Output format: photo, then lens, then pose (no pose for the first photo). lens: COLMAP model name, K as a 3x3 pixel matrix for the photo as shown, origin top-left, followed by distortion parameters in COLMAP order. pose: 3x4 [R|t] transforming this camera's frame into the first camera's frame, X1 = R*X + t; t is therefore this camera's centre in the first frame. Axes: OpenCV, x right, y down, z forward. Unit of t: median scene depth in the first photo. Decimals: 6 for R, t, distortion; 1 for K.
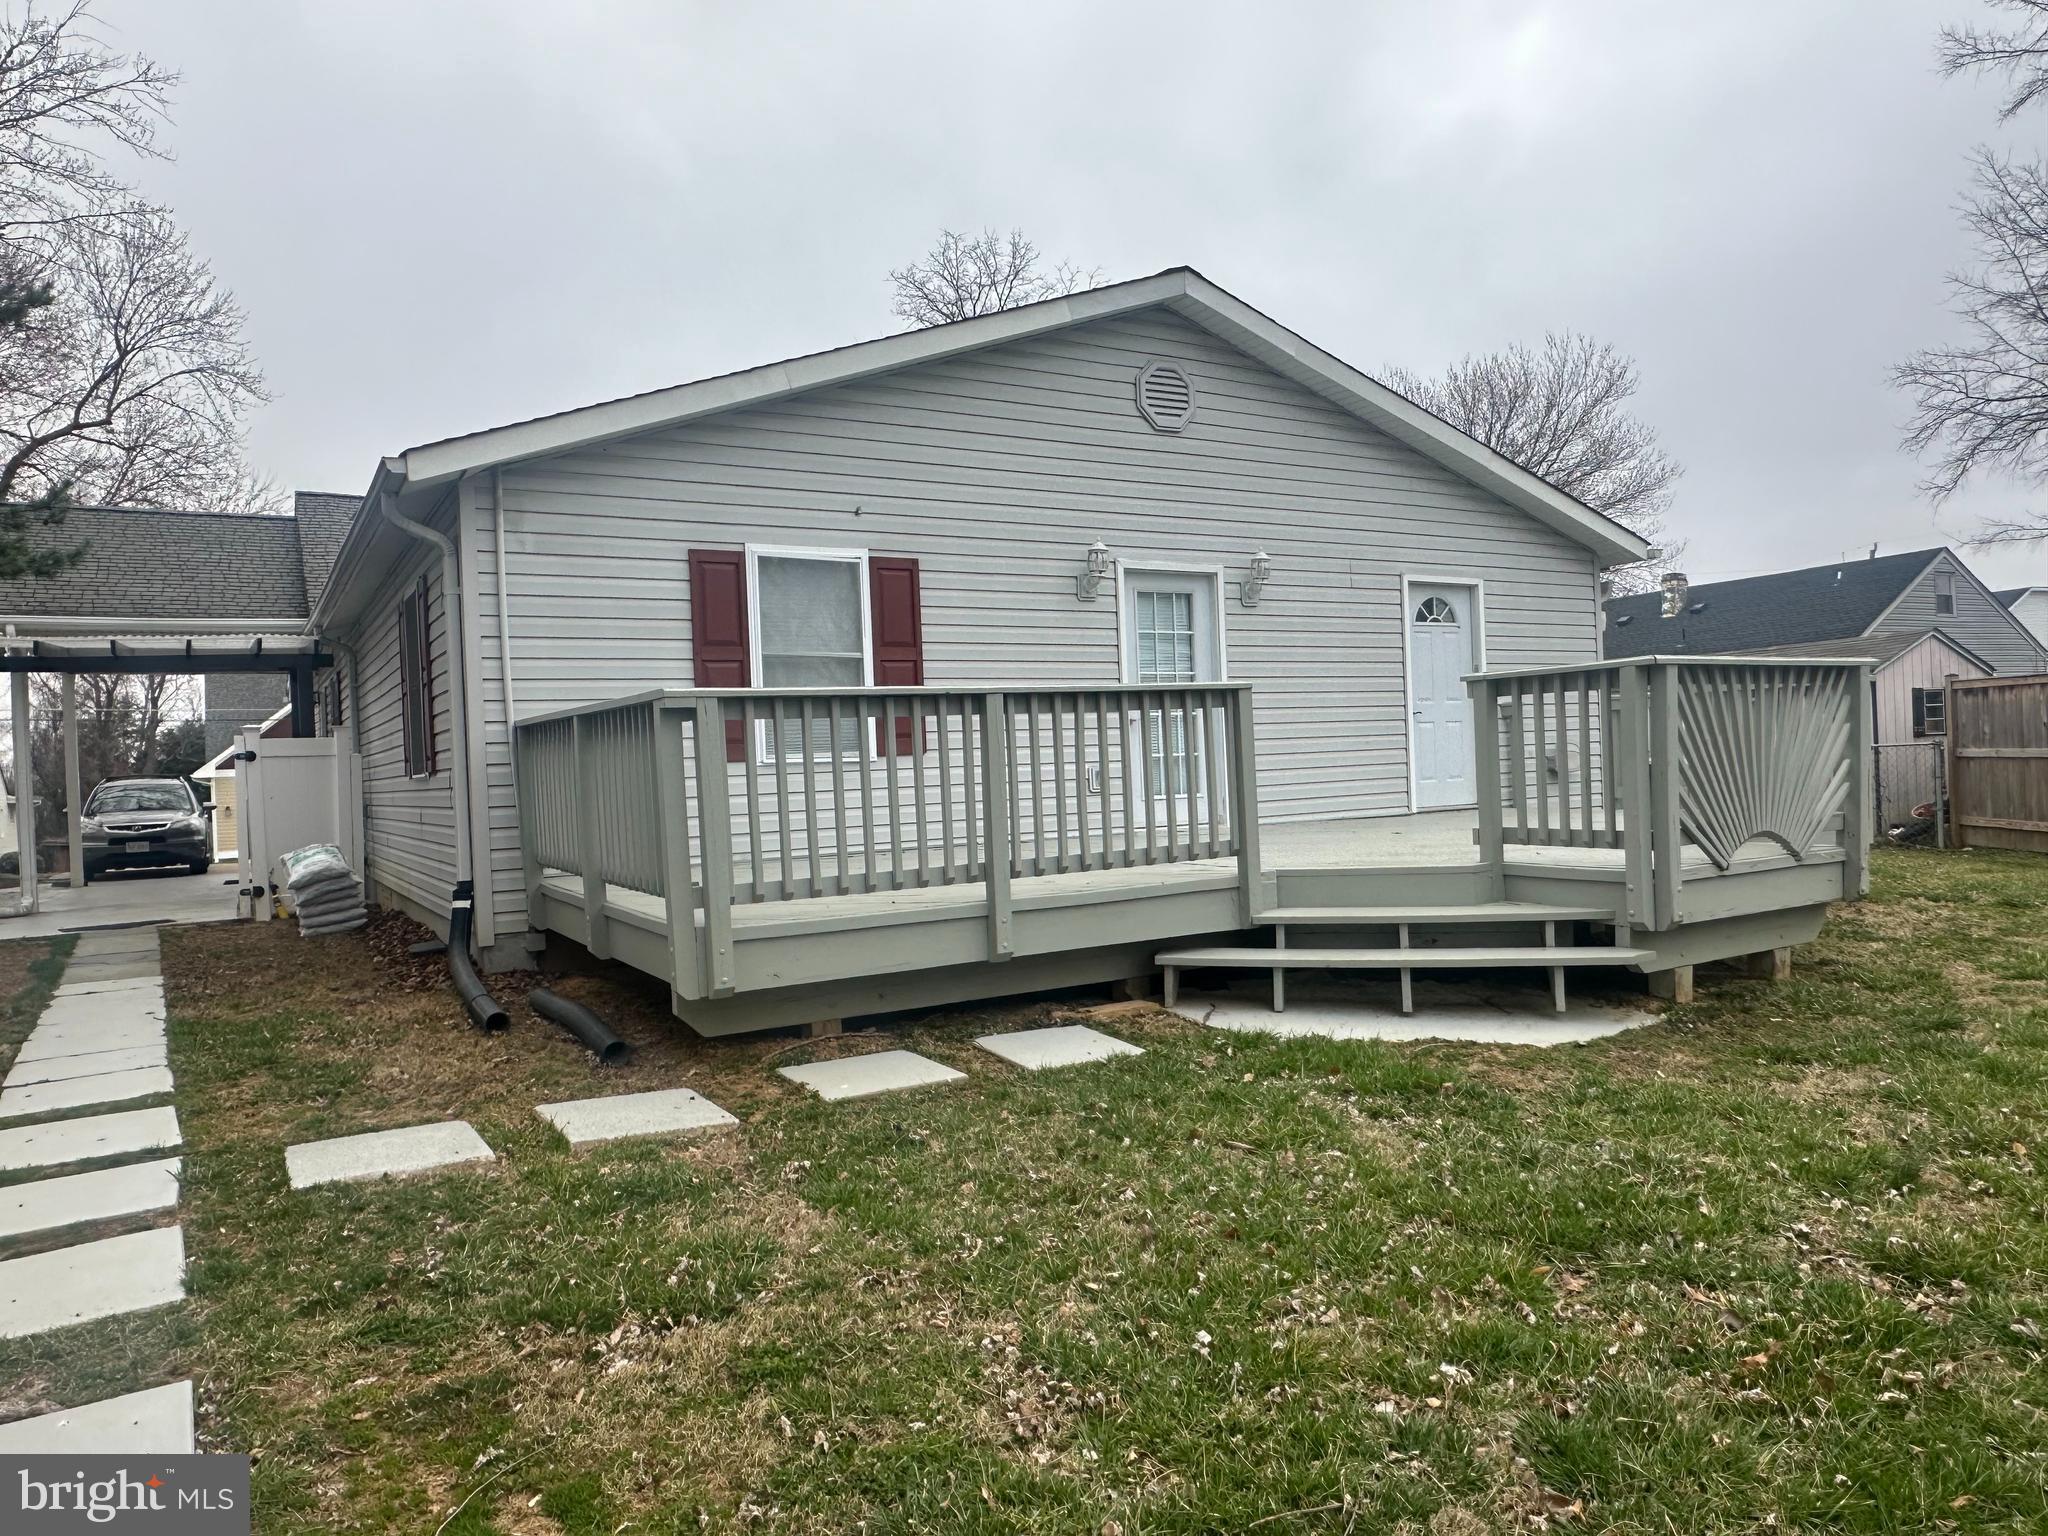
lens RADIAL K [[1345.7, 0, 1024.0], [0, 1345.7, 768.0], [0, 0, 1]] dist [0.000431, -0.001003]
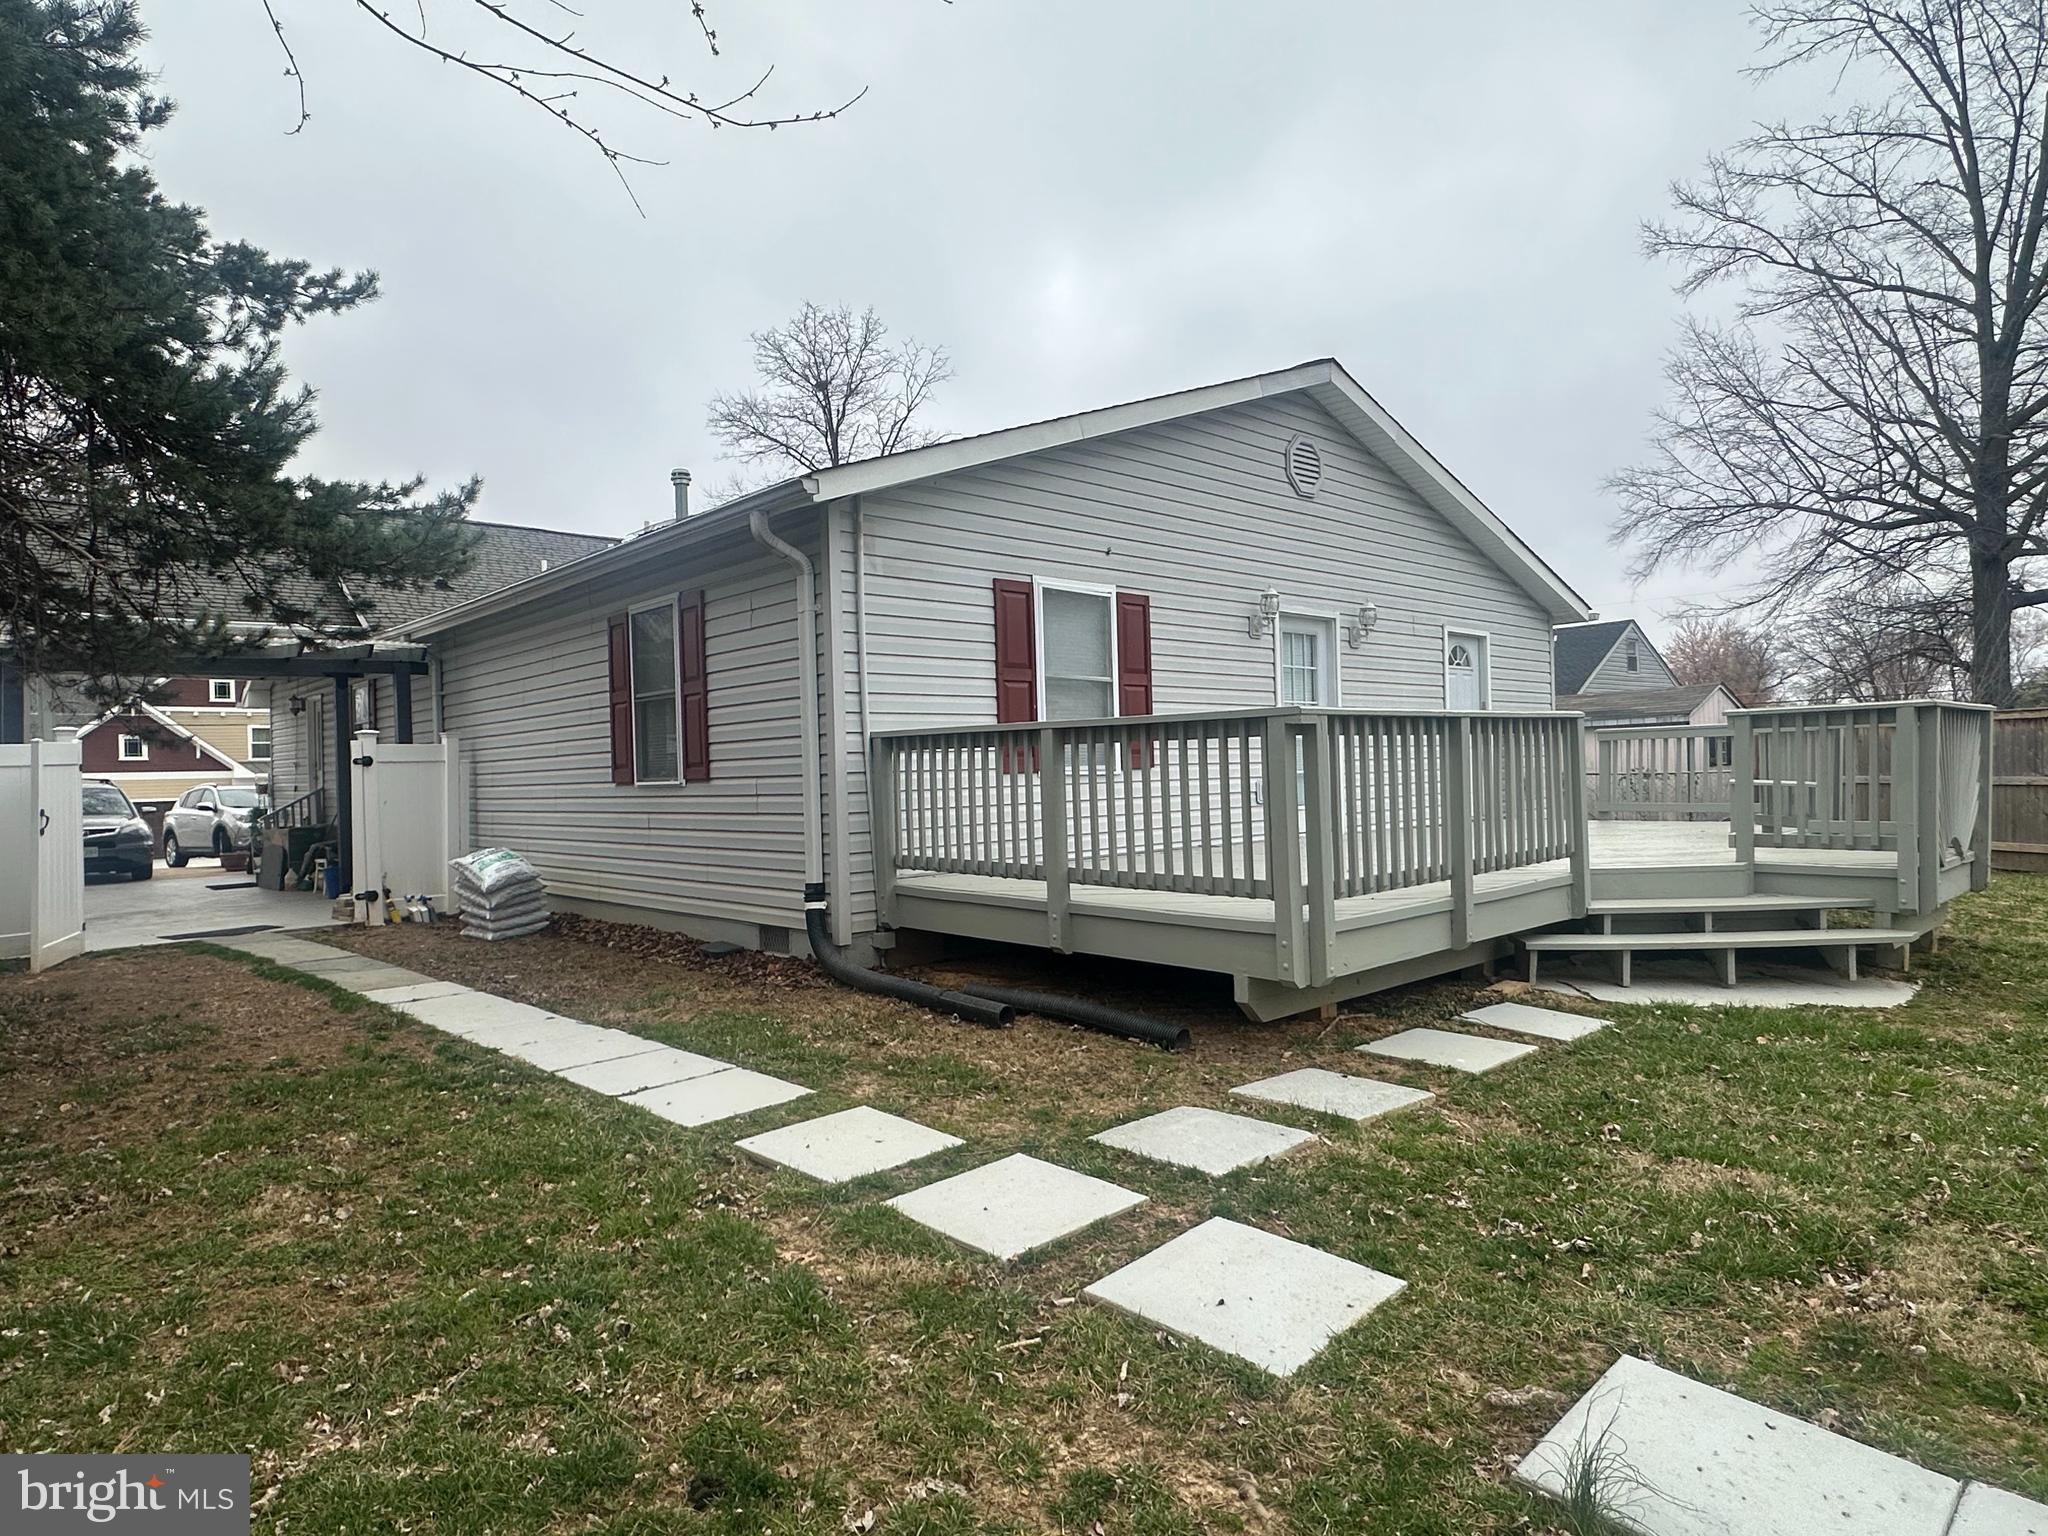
lens RADIAL K [[1173.6, 0, 1024.0], [0, 1173.6, 768.0], [0, 0, 1]] dist [-0.000817, 0.000968]
pose [[0.978572, 0.013767, 0.205444, -0.385883], [-0.011090, 0.999838, -0.014176, 0.004393], [-0.205605, 0.011594, 0.978566, 0.057648]]
